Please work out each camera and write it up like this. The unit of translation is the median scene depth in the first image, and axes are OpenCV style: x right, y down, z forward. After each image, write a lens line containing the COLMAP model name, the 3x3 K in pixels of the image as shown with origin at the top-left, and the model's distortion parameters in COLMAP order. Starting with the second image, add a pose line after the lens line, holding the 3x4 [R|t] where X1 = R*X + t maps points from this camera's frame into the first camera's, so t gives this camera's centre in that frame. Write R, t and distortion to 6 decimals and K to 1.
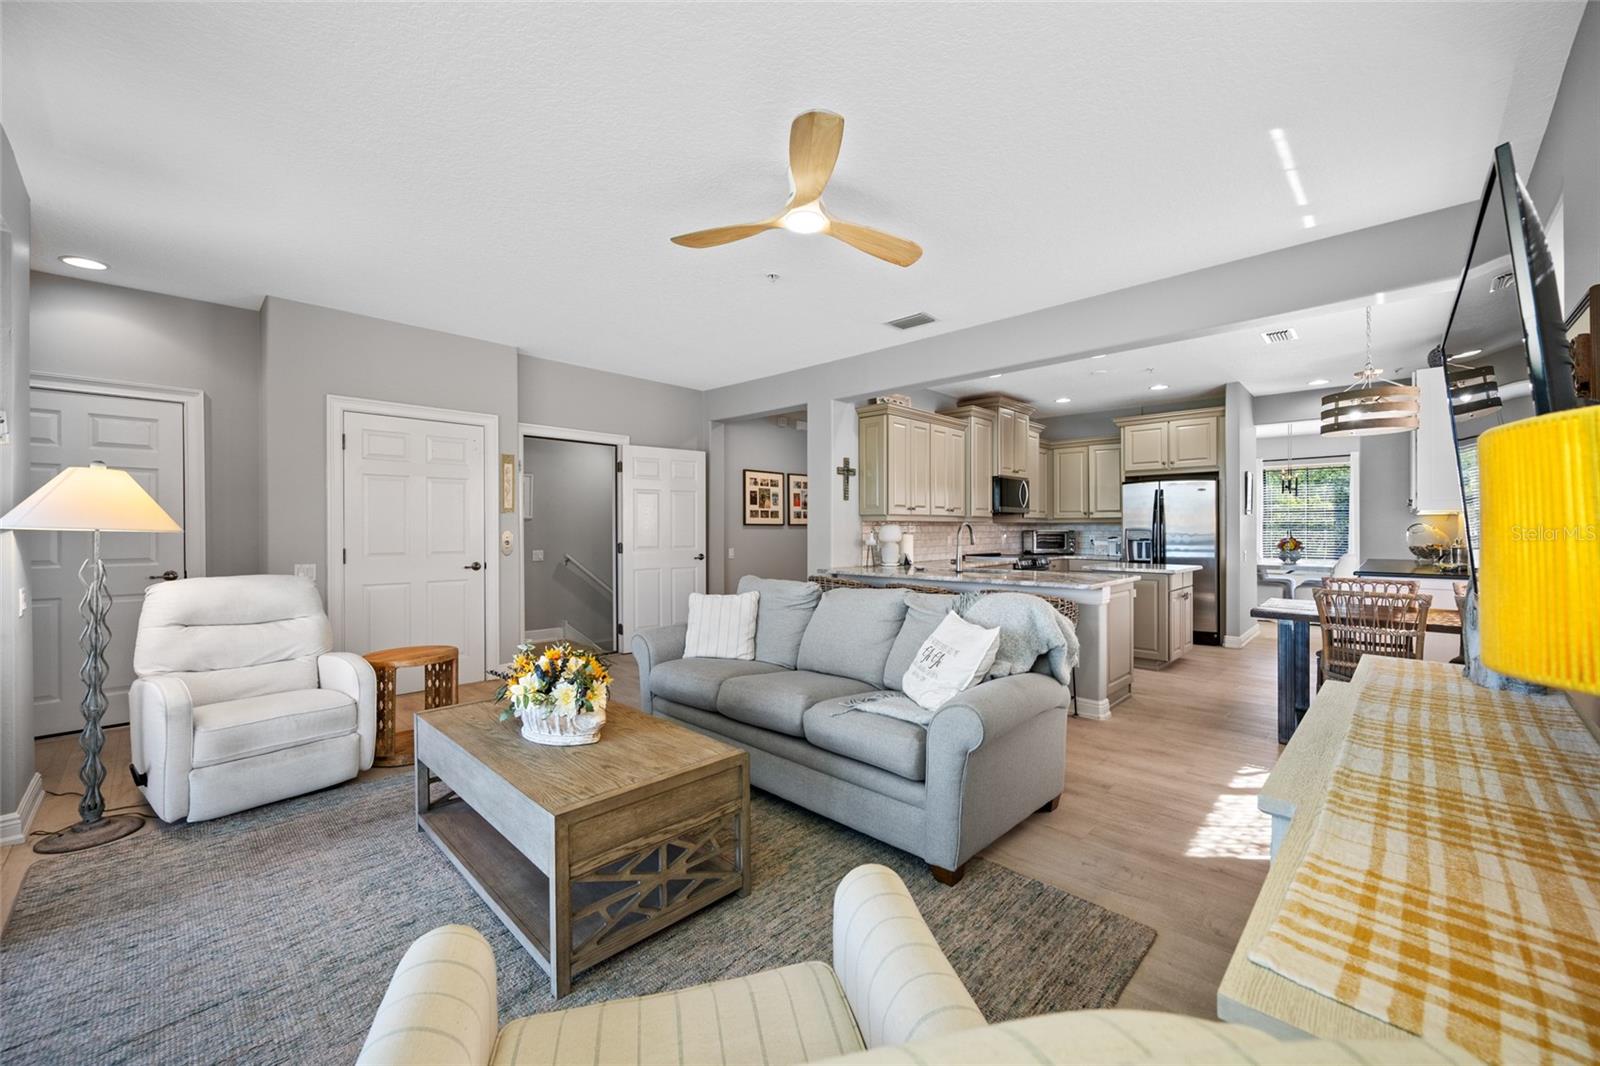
lens RADIAL K [[635.2, 0, 808.0], [0, 635.2, 524.8], [0, 0, 1]] dist [0.006263, -0.000185]
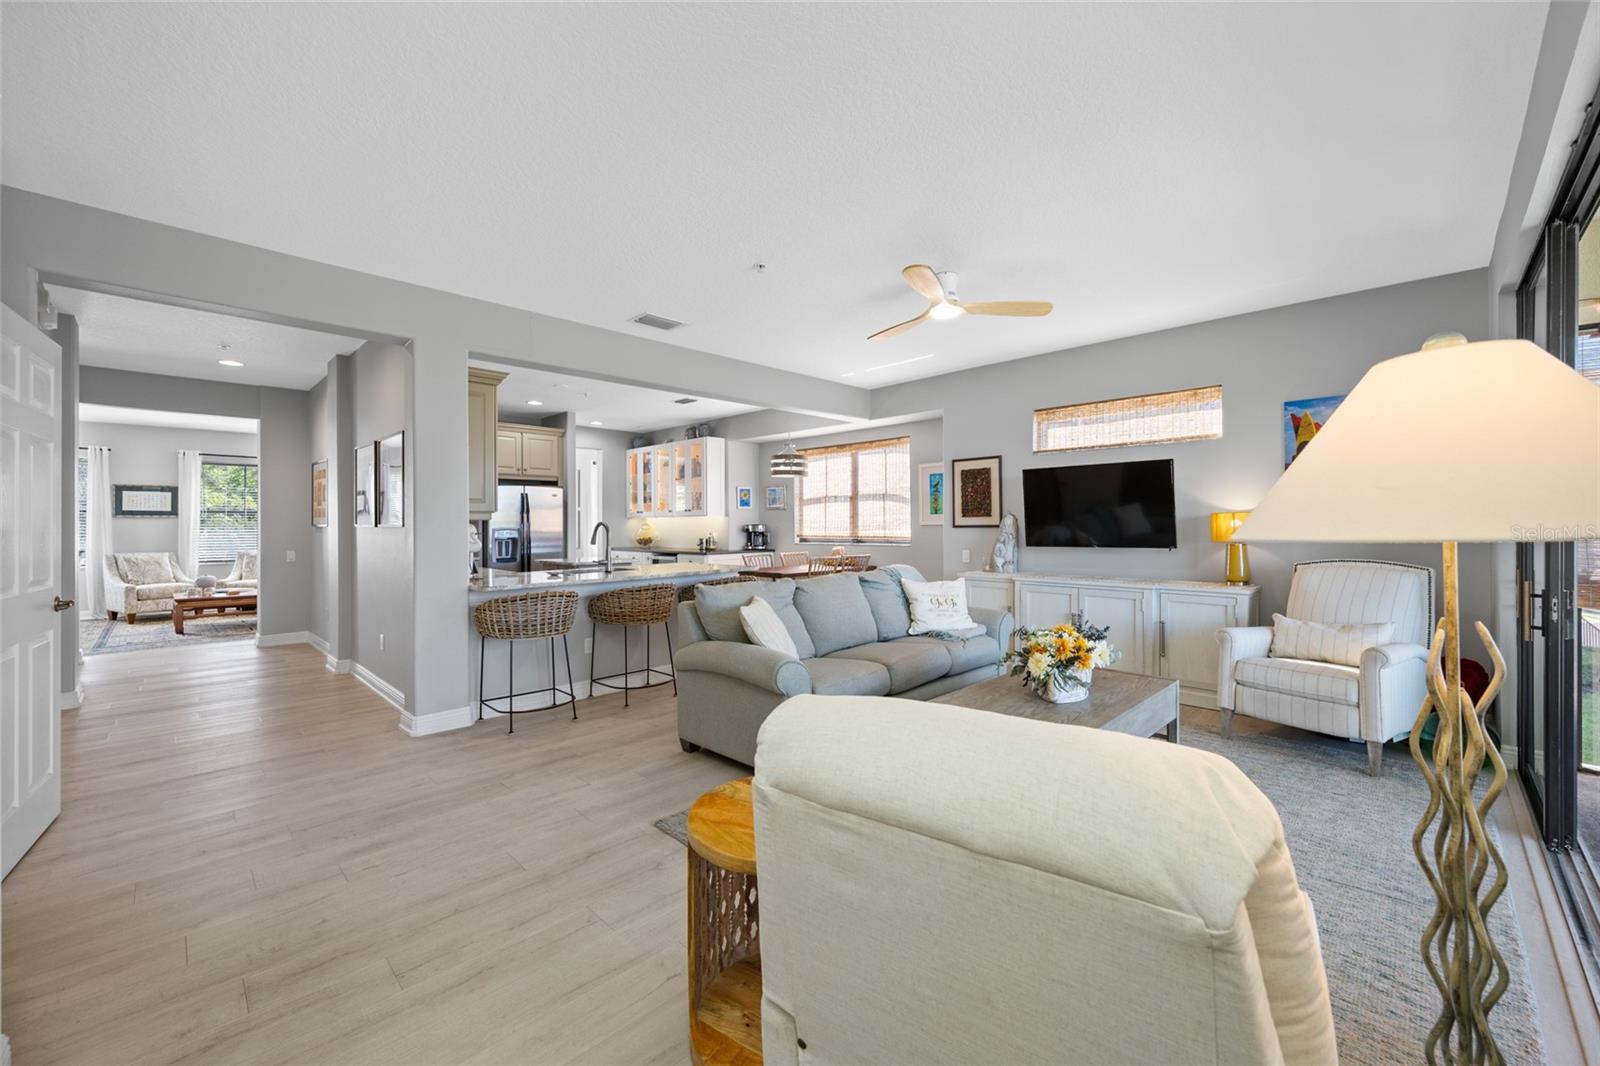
lens RADIAL K [[635.2, 0, 797.5], [0, 635.2, 527.7], [0, 0, 1]] dist [0.006263, -0.000185]
pose [[0.039145, 0.000605, 0.999233, -0.564633], [-0.006984, 0.999976, -0.000332, 0.002784], [-0.999209, -0.006966, 0.039148, 0.497801]]
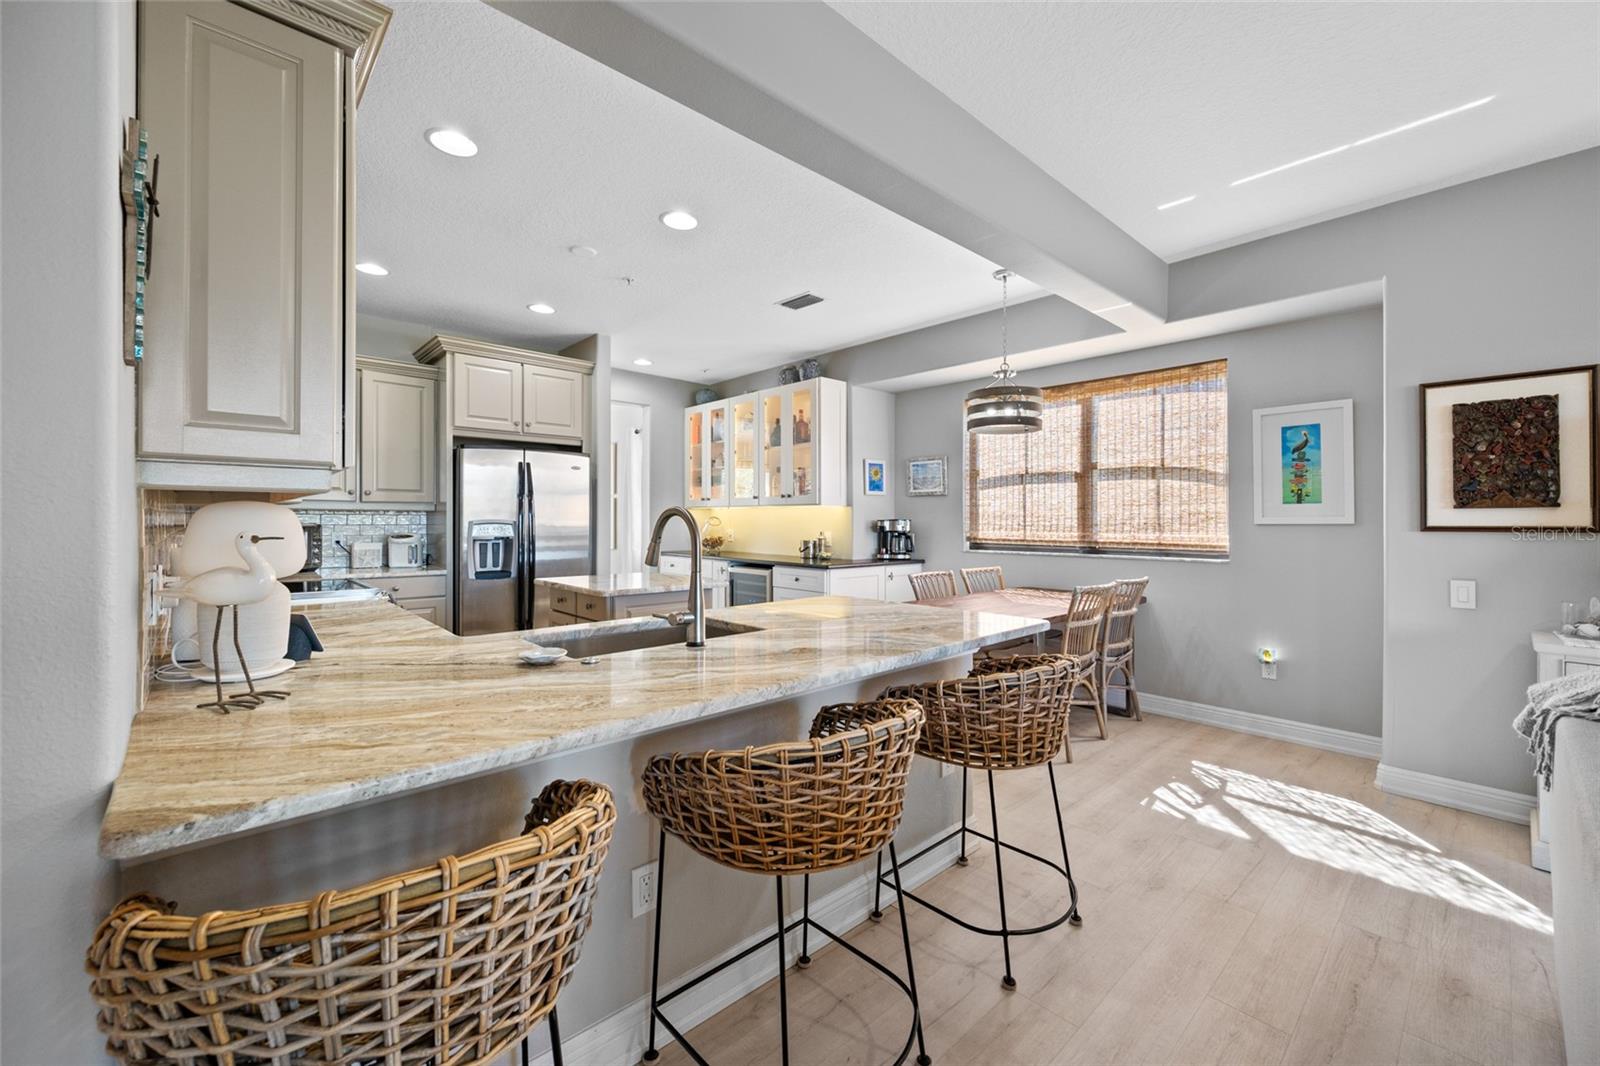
lens RADIAL K [[635.2, 0, 811.9], [0, 635.2, 523.2], [0, 0, 1]] dist [0.006263, -0.000185]
pose [[0.067949, 0.001165, 0.997688, -0.094395], [-0.018276, 0.999833, 0.000077, 0.002878], [-0.997521, -0.018239, 0.067959, 0.681508]]
